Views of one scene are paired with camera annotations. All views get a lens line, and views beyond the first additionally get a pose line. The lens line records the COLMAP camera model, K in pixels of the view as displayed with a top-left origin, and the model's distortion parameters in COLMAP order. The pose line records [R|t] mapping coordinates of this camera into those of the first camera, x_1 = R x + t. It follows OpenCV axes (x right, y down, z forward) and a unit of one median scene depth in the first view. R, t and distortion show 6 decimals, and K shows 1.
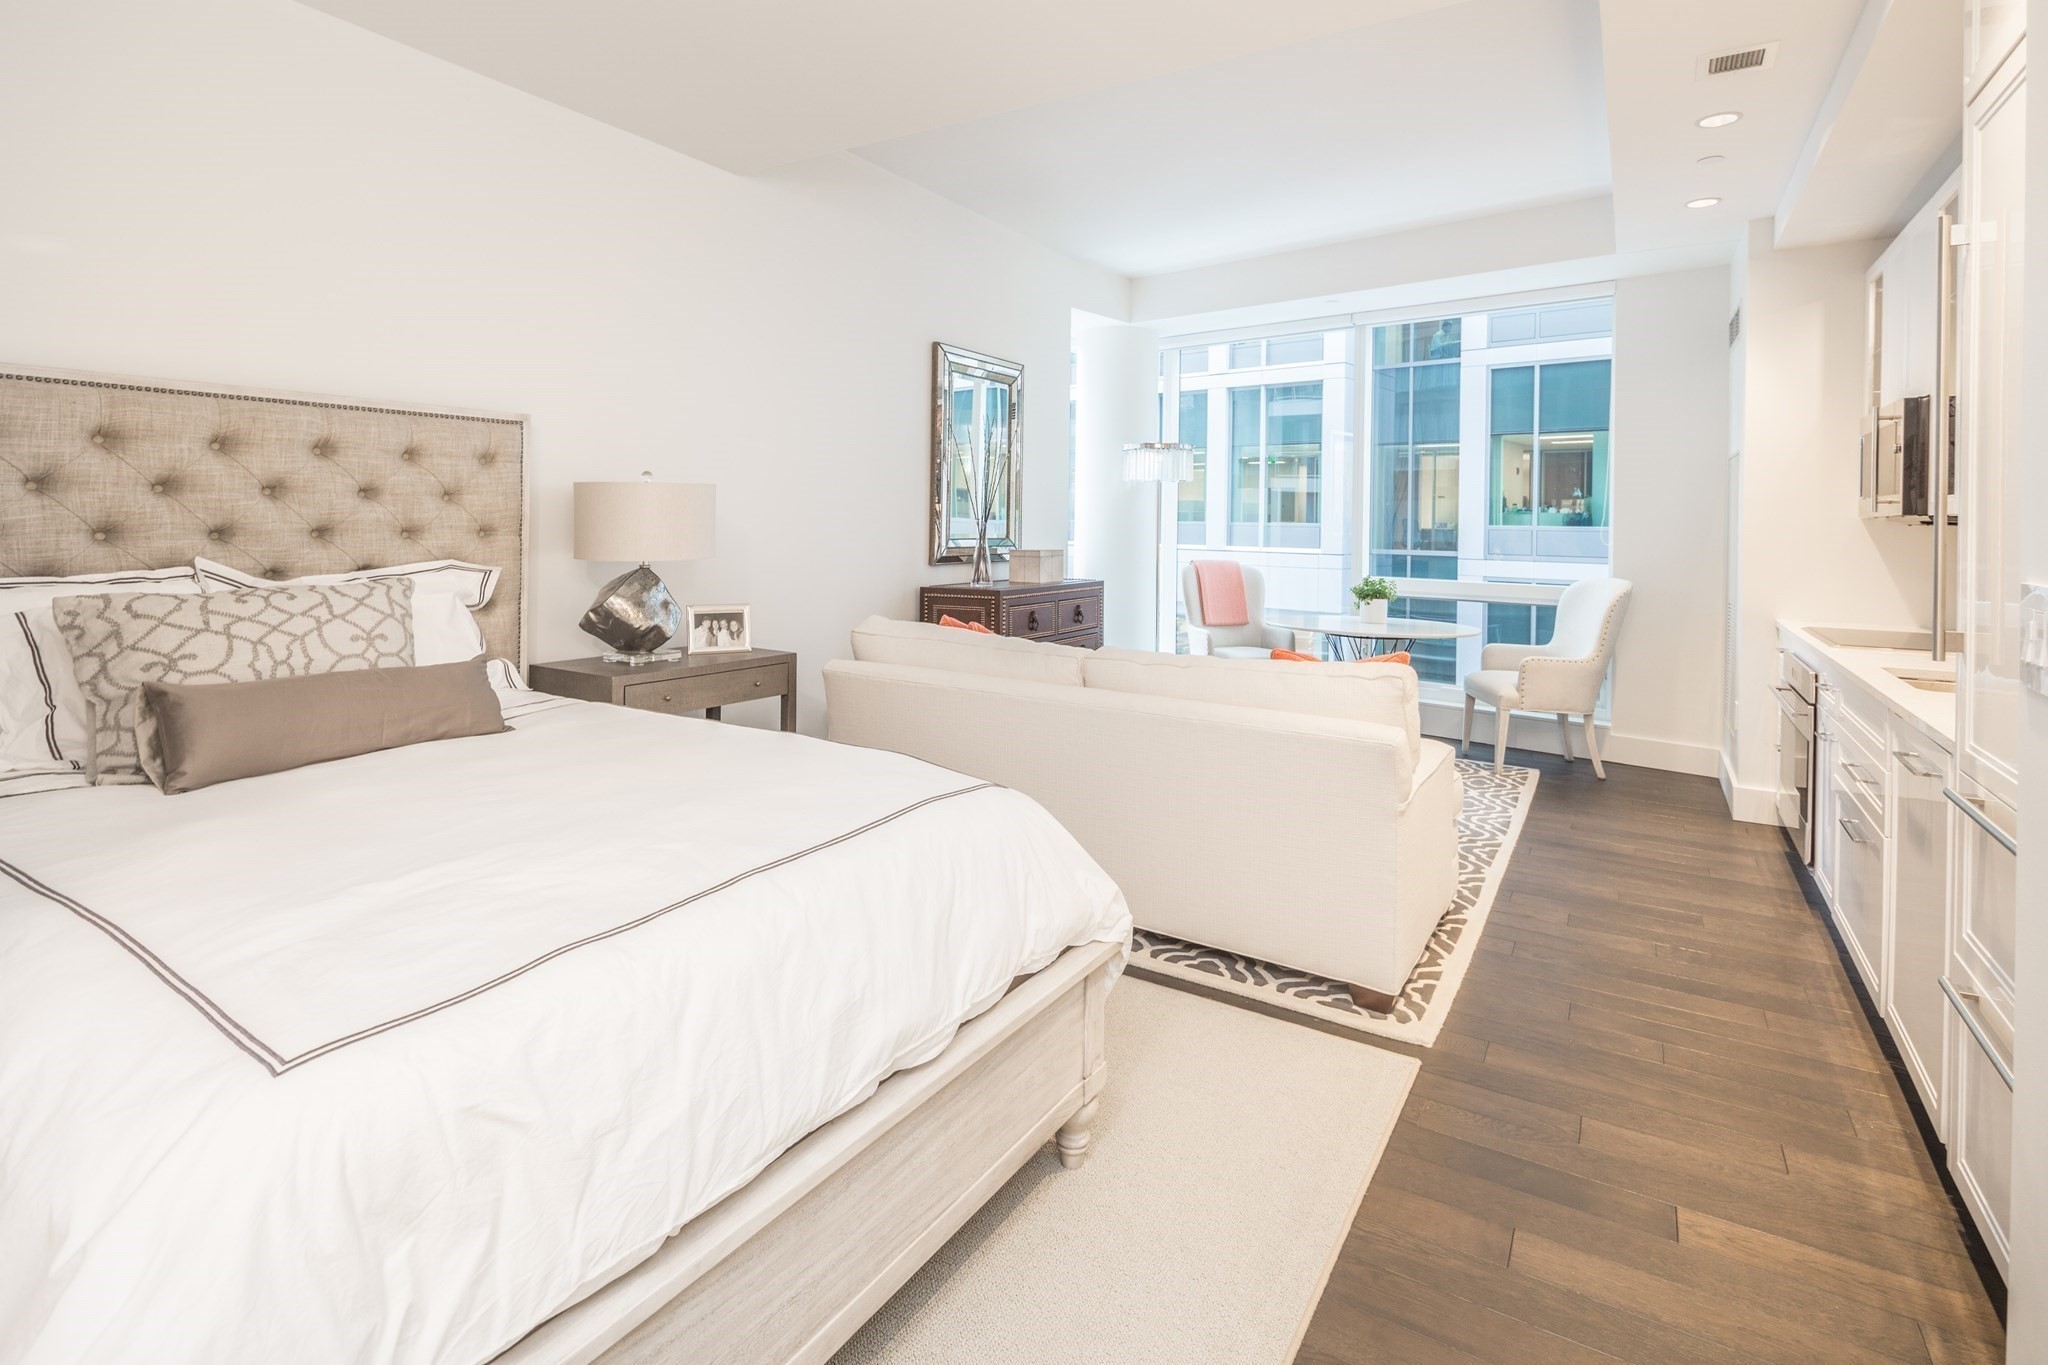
lens RADIAL K [[997.9, 0, 1015.7], [0, 997.9, 522.3], [0, 0, 1]] dist [0.015273, 0.000439]
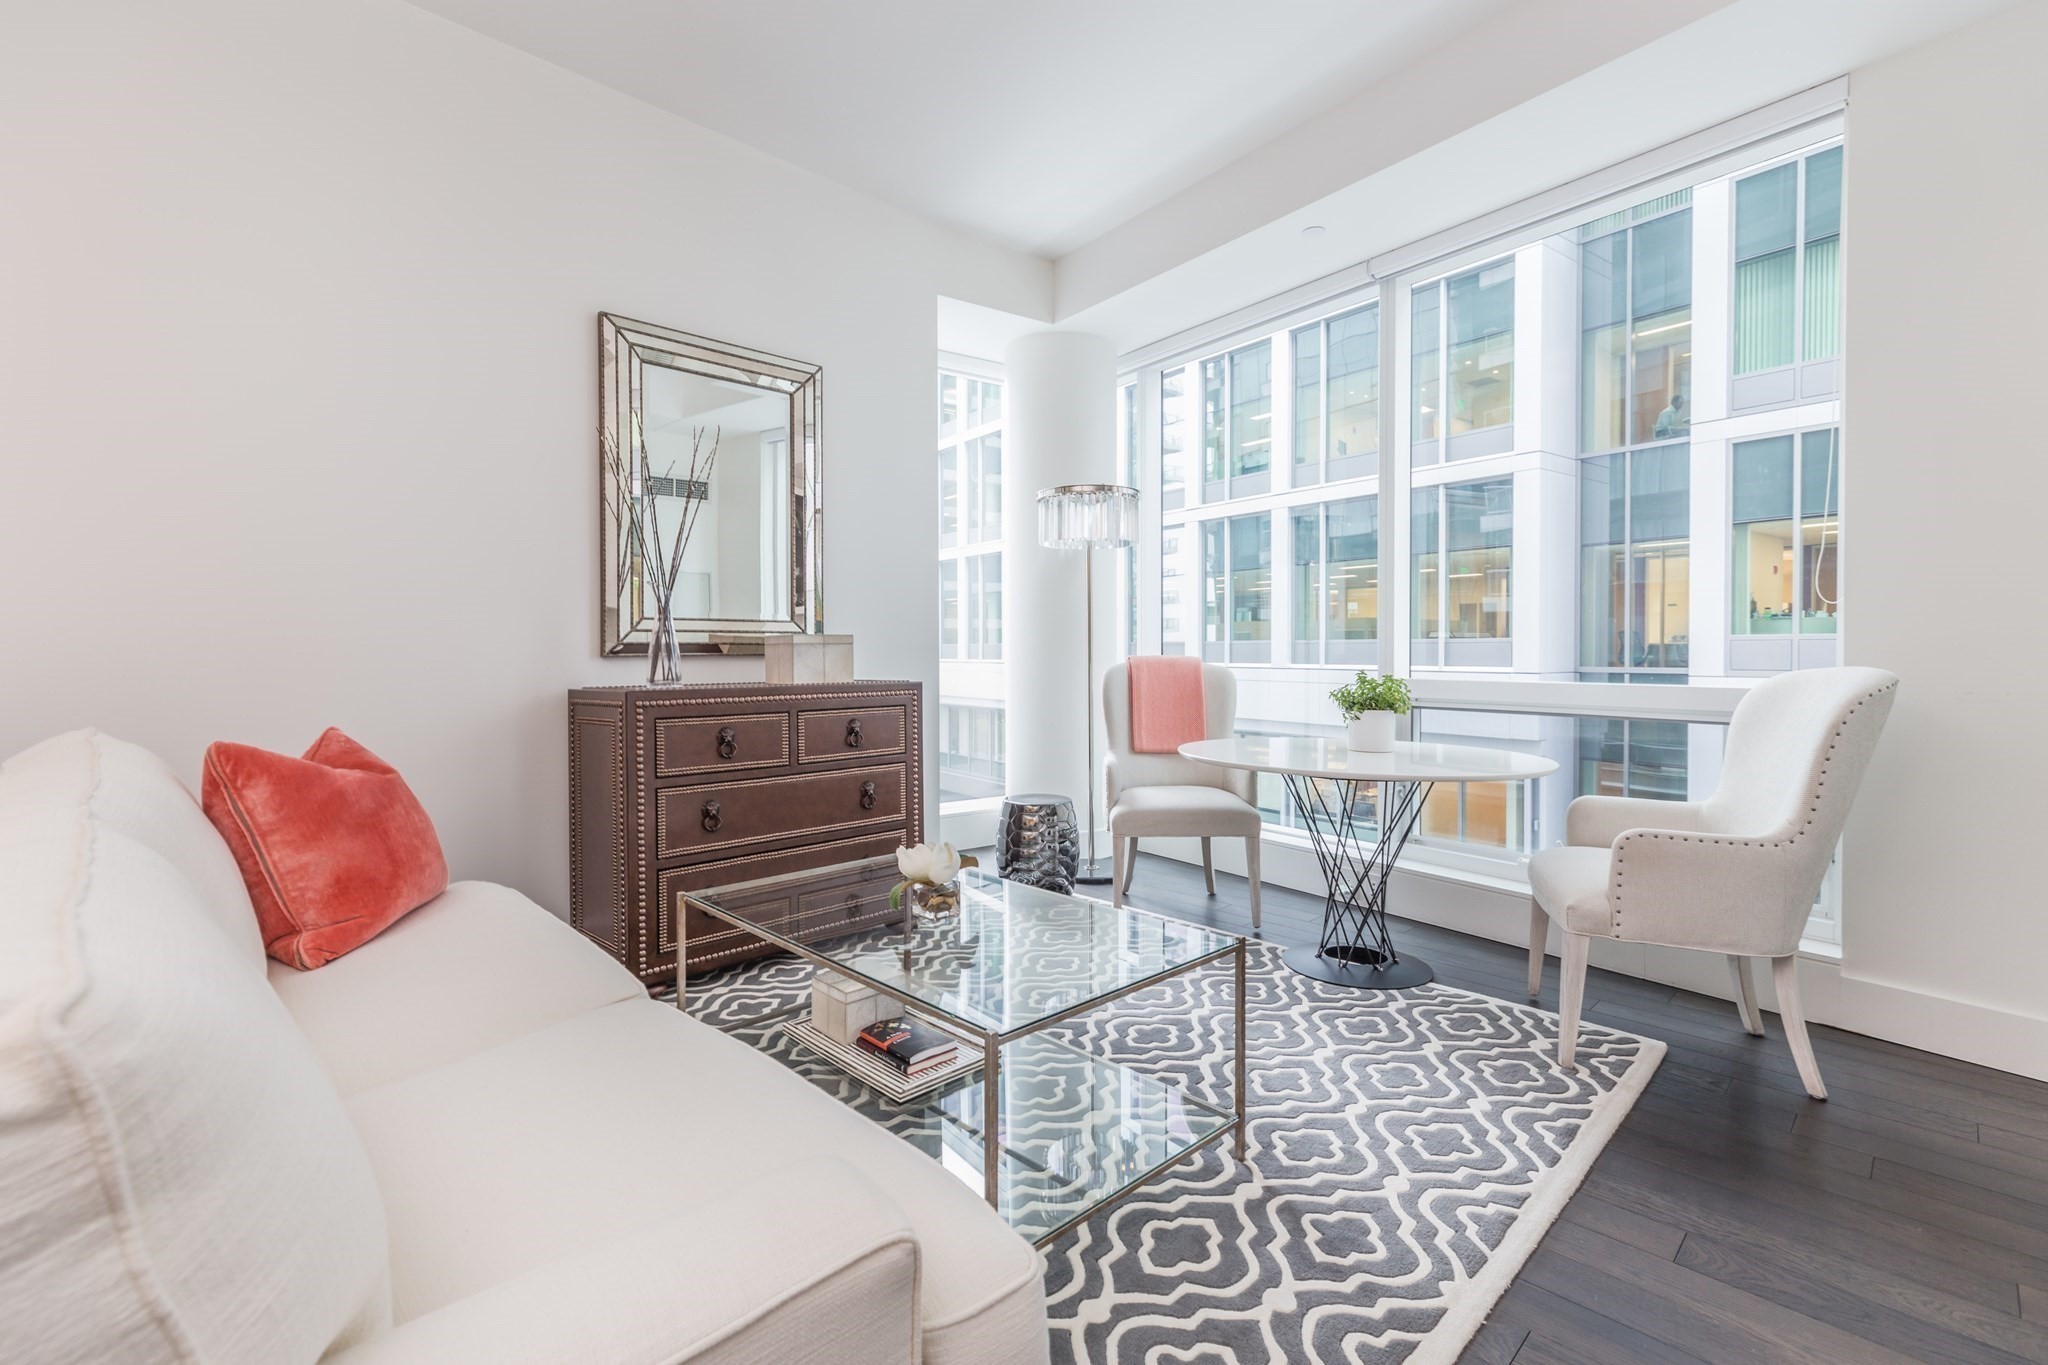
lens RADIAL K [[921.3, 0, 993.9], [0, 921.3, 663.3], [0, 0, 1]] dist [-0.000396, -0.000814]
pose [[0.967844, -0.013637, -0.251183, 0.555429], [0.015893, 0.999849, 0.006957, 0.083680], [0.251050, -0.010725, 0.967915, 0.849859]]
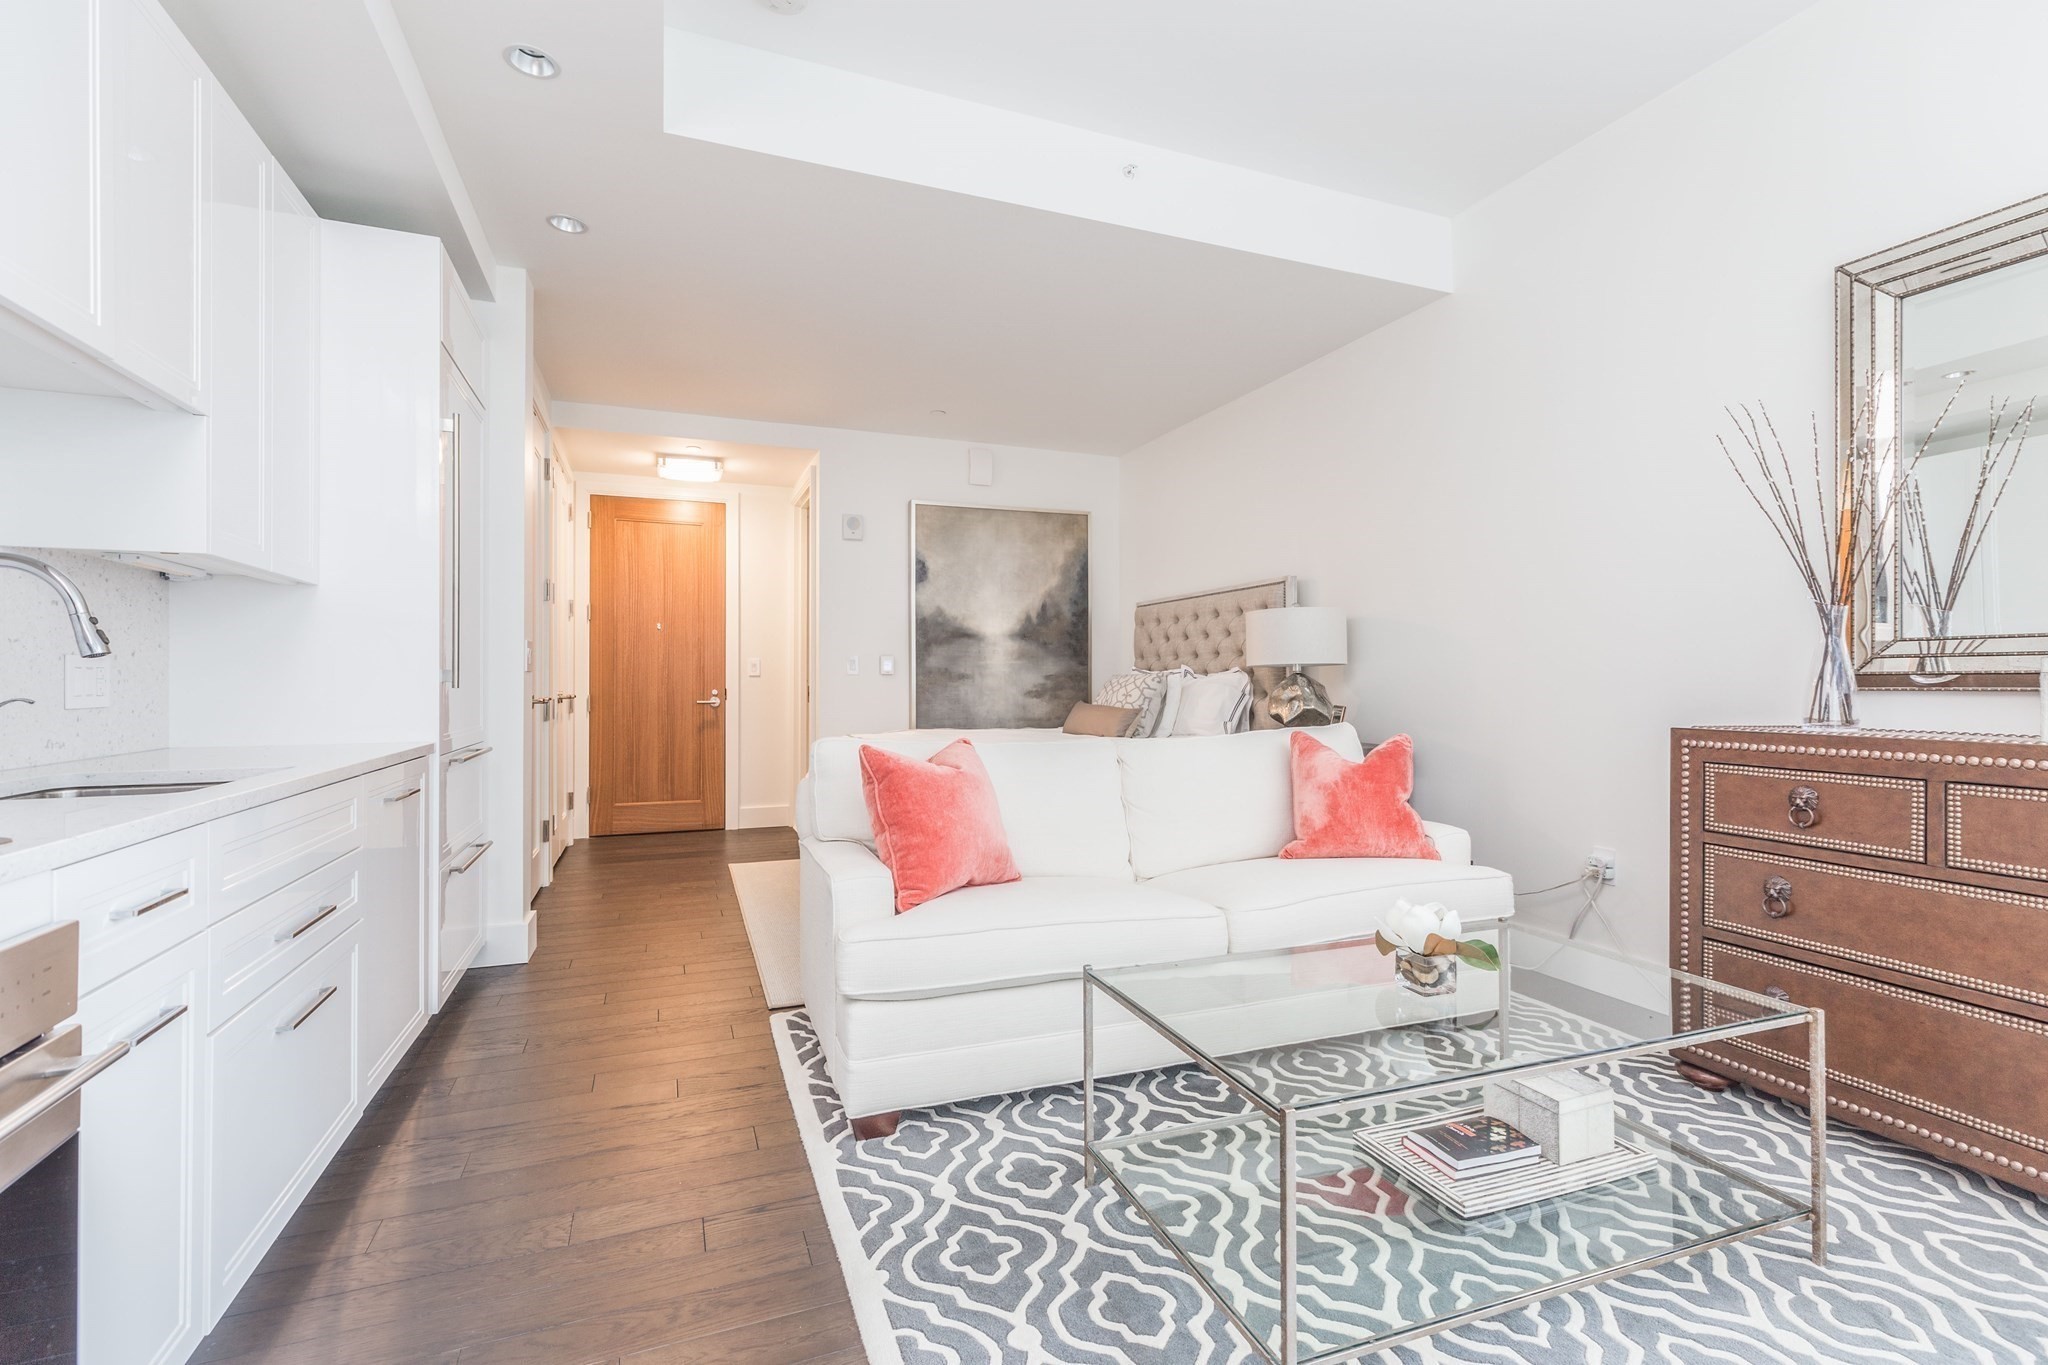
lens RADIAL K [[921.3, 0, 1016.8], [0, 921.3, 674.5], [0, 0, 1]] dist [-0.000396, -0.000814]
pose [[-0.605041, -0.023484, -0.795848, 0.996546], [-0.015444, 0.999723, -0.017759, 0.088036], [0.796044, 0.001546, -0.605236, 1.675007]]
